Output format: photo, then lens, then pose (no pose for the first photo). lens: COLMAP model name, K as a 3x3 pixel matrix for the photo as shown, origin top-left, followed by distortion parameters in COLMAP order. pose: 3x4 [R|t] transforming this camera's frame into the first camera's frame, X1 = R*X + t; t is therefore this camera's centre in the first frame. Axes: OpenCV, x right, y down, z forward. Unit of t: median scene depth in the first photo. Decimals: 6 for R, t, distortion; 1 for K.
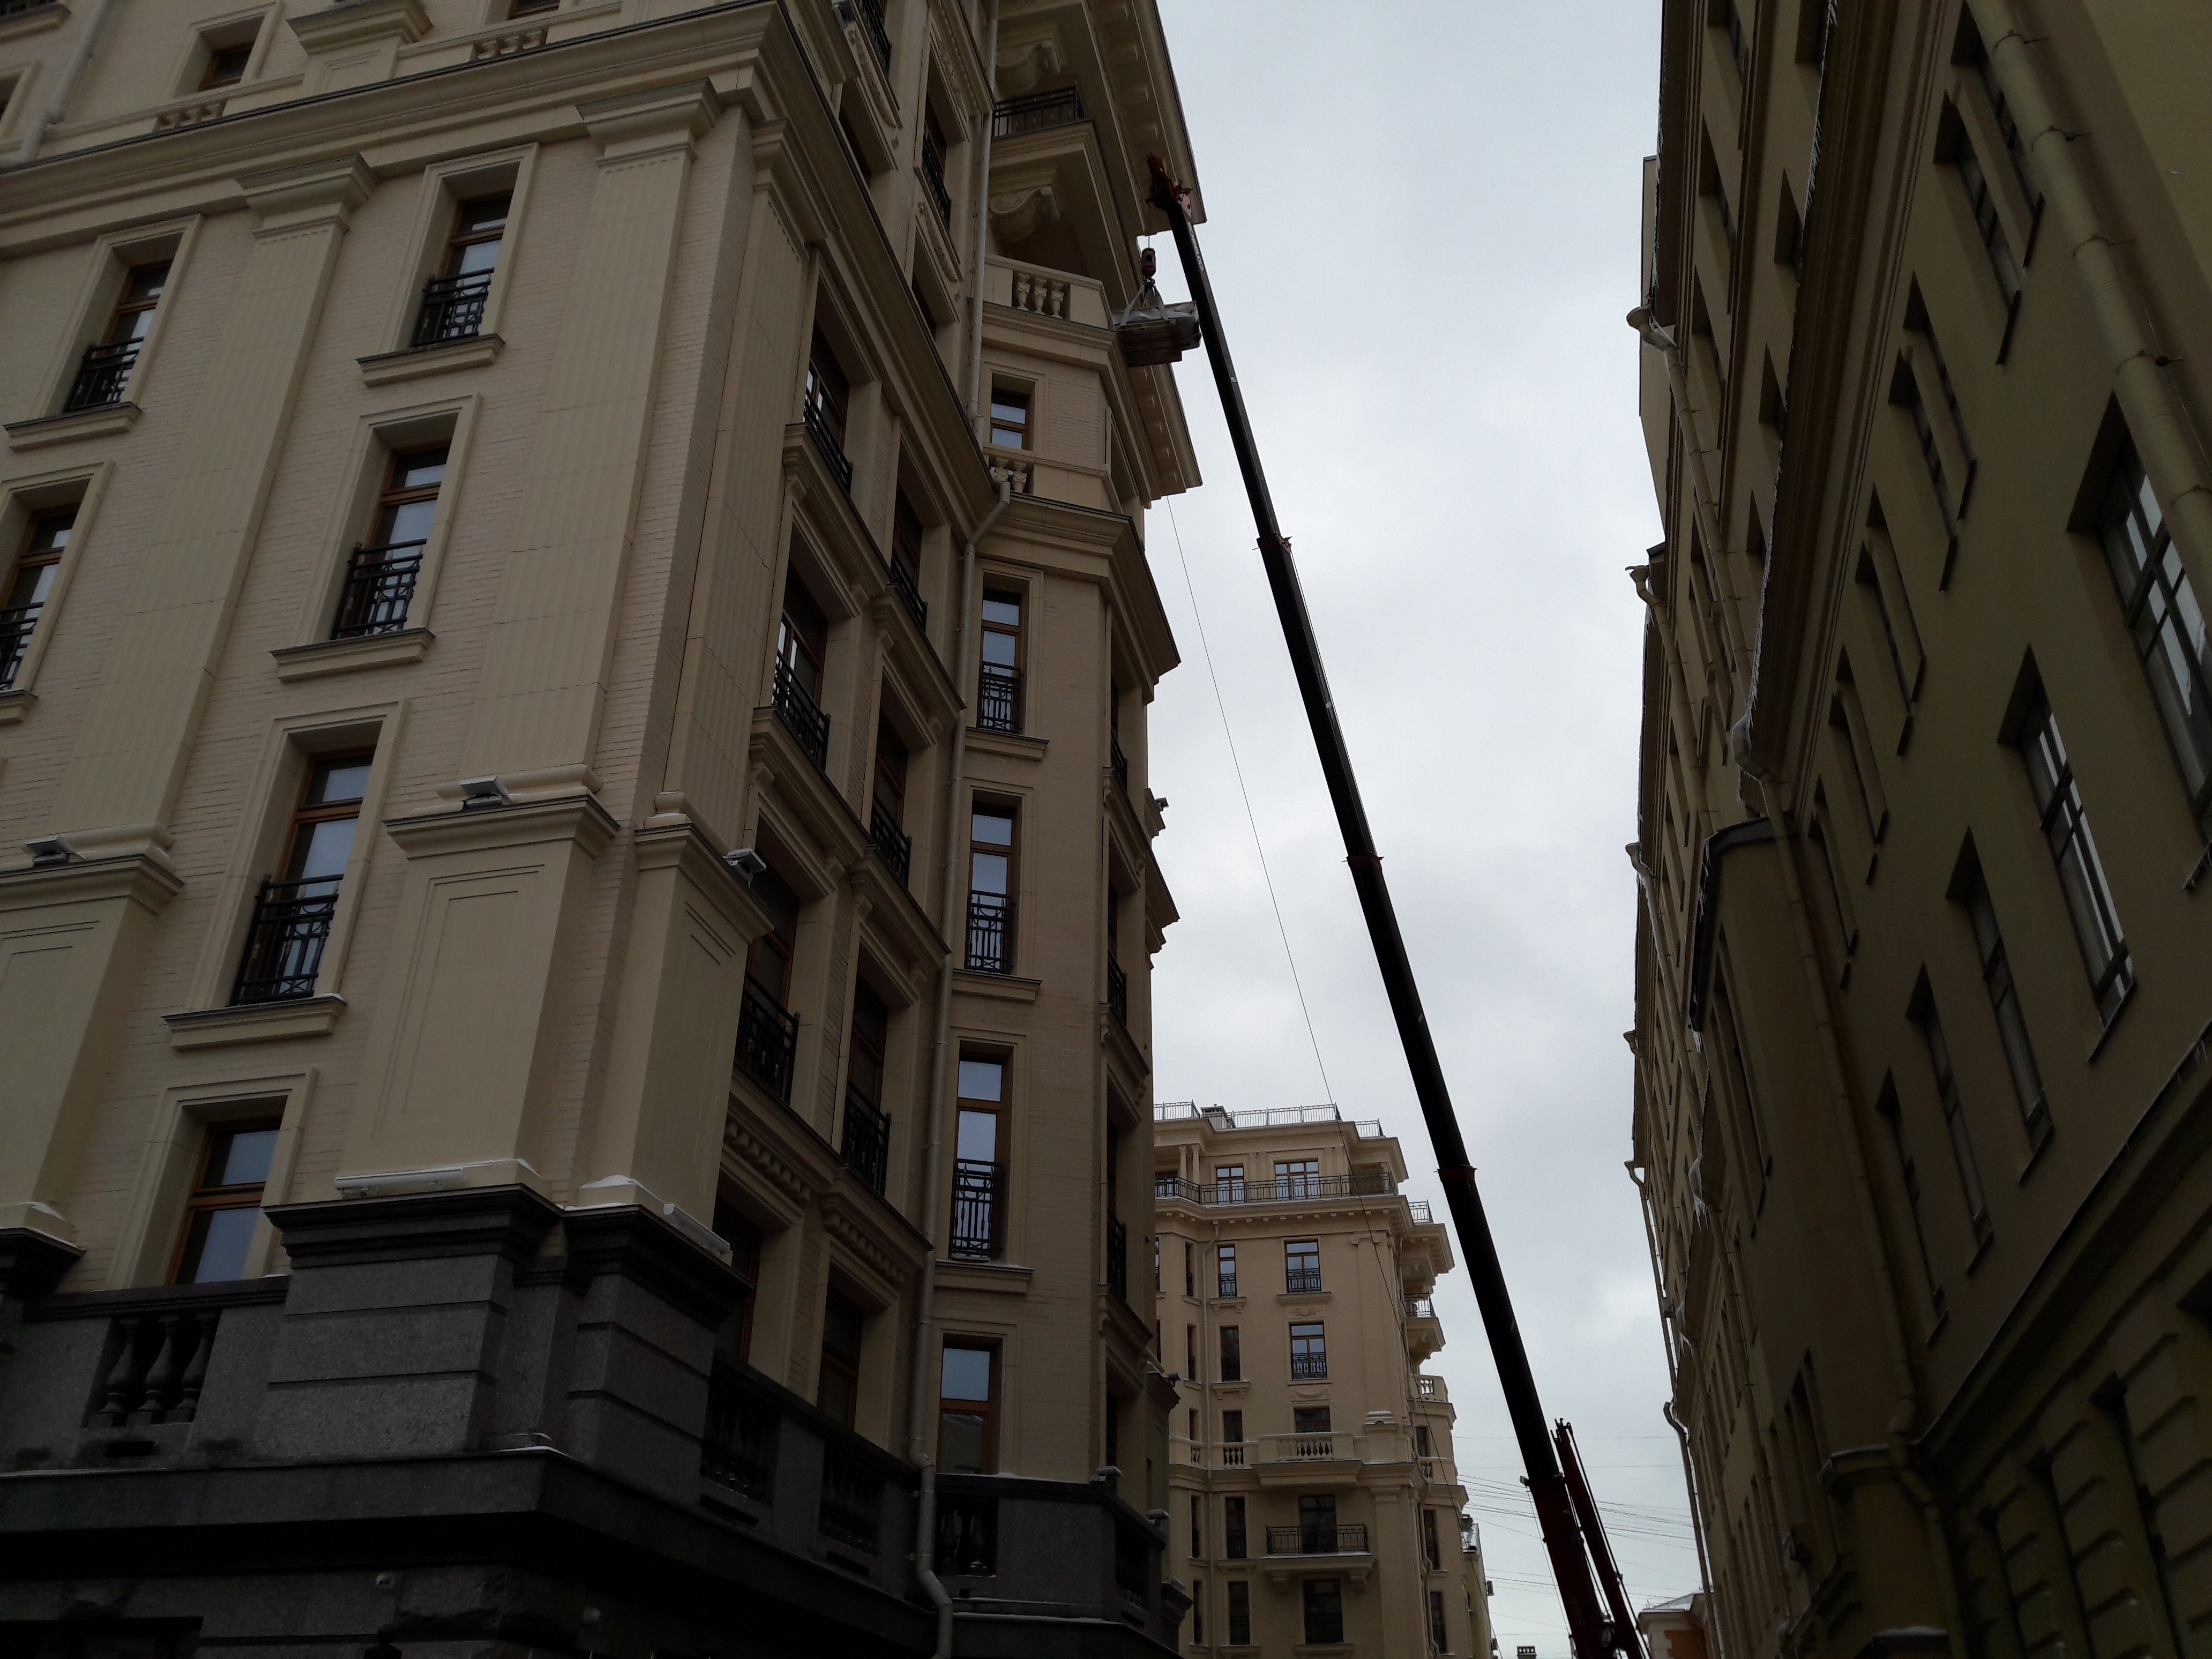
lens RADIAL K [[1802.2, 0, 1106.0], [0, 1802.2, 829.5], [0, 0, 1]] dist [0.094356, -0.159687]
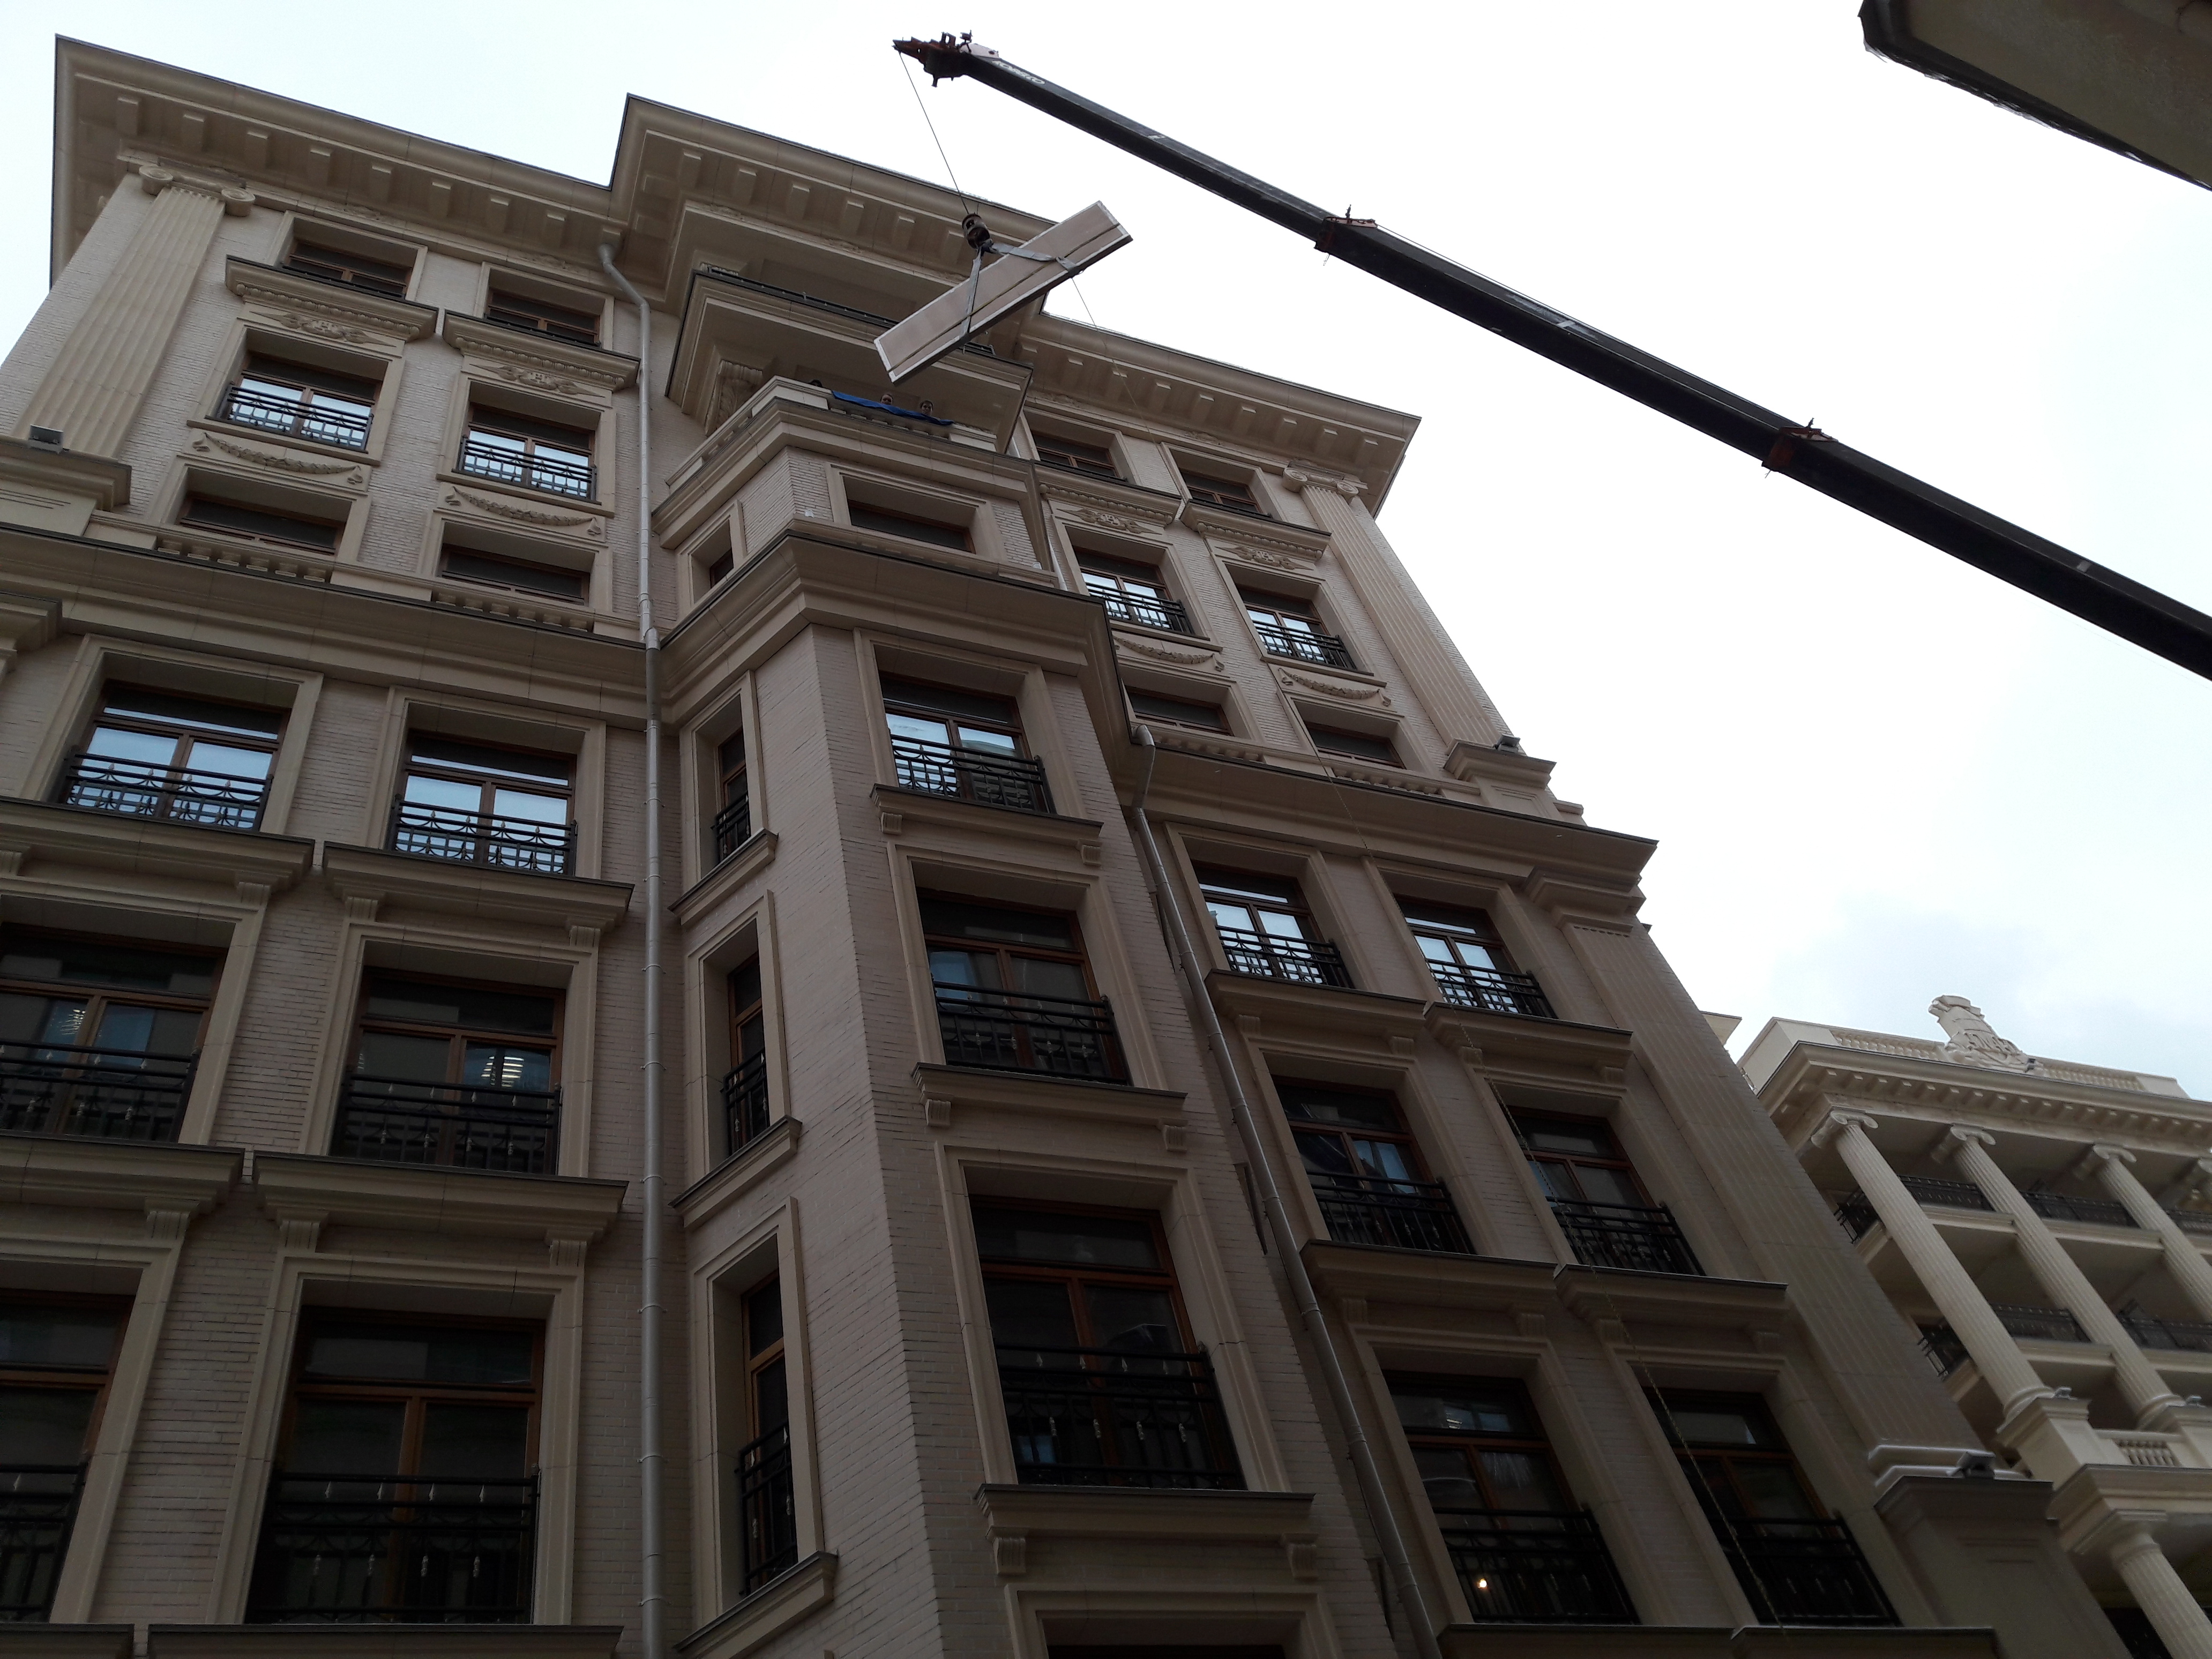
lens RADIAL K [[1787.1, 0, 1084.1], [0, 1787.1, 854.7], [0, 0, 1]] dist [0.059692, -0.077254]
pose [[0.538637, -0.714972, -0.445741, 0.360618], [0.580152, 0.698382, -0.419149, 0.341692], [0.610977, -0.032829, 0.790967, 0.583577]]
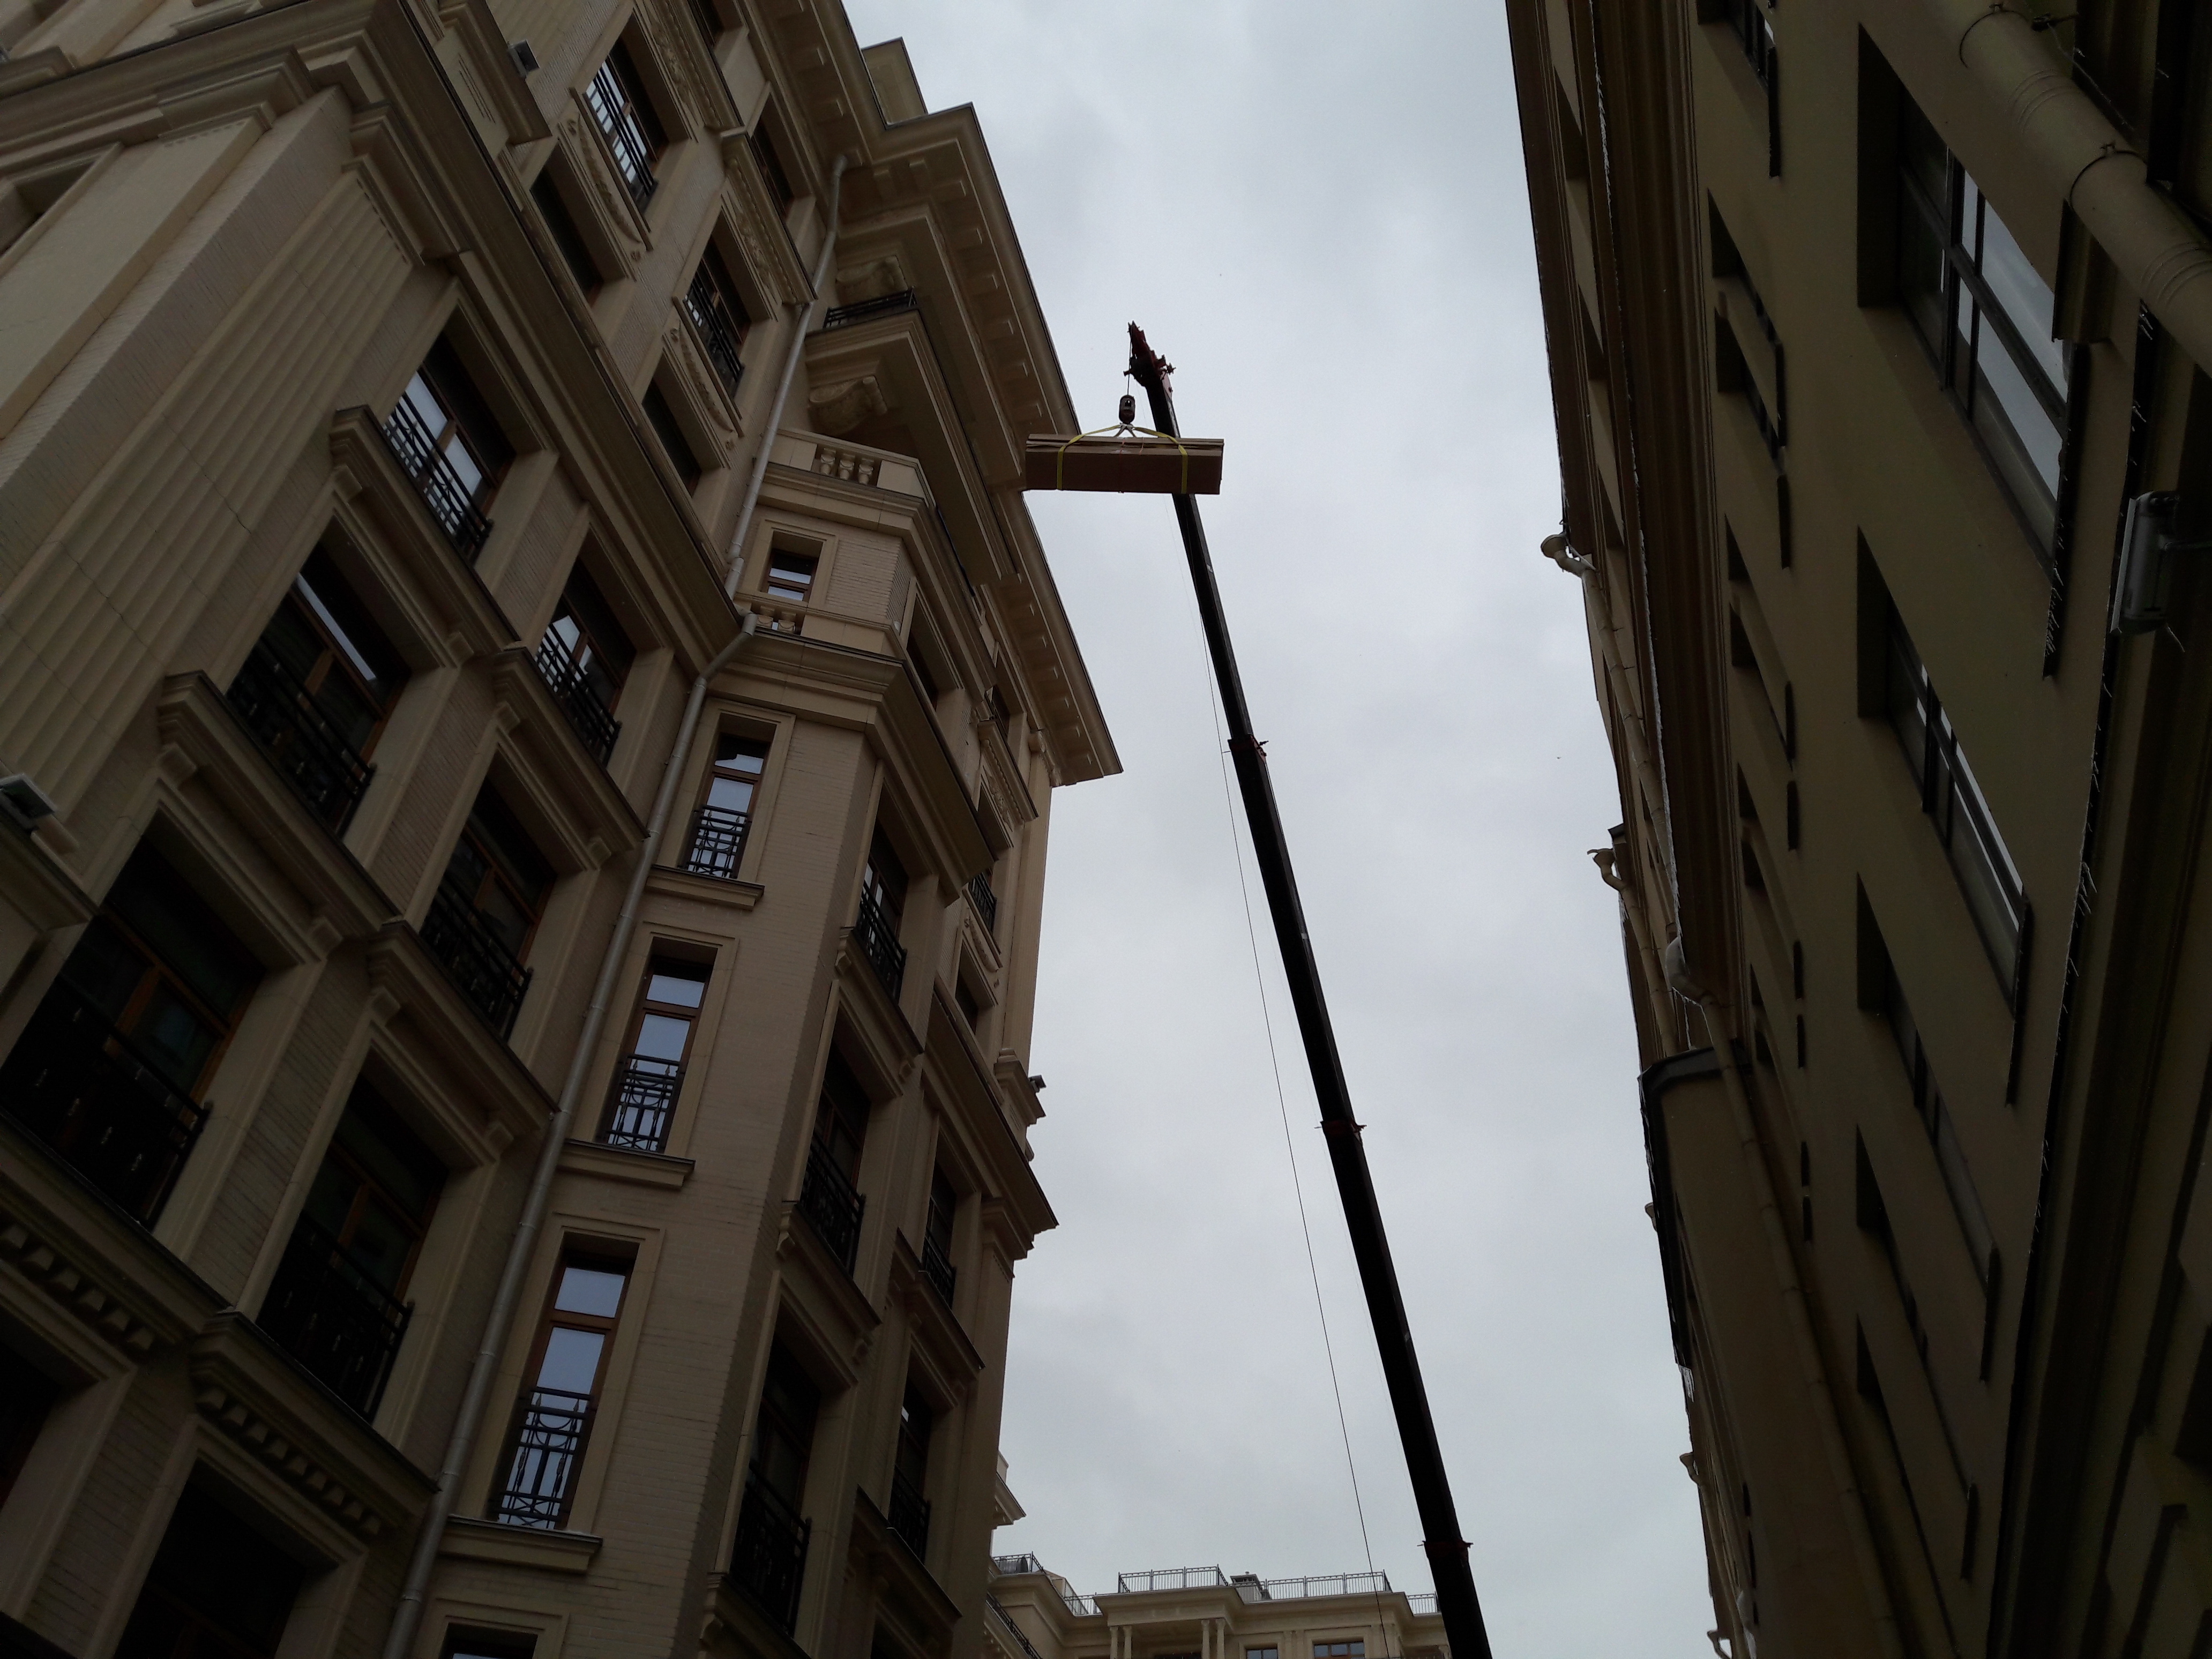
lens RADIAL K [[1797.0, 0, 1097.5], [0, 1797.0, 826.9], [0, 0, 1]] dist [0.094636, -0.155249]
pose [[0.998401, -0.009168, -0.055773, 0.179417], [-0.005663, 0.965566, -0.260095, 0.146748], [0.056237, 0.259996, 0.963971, 0.235817]]
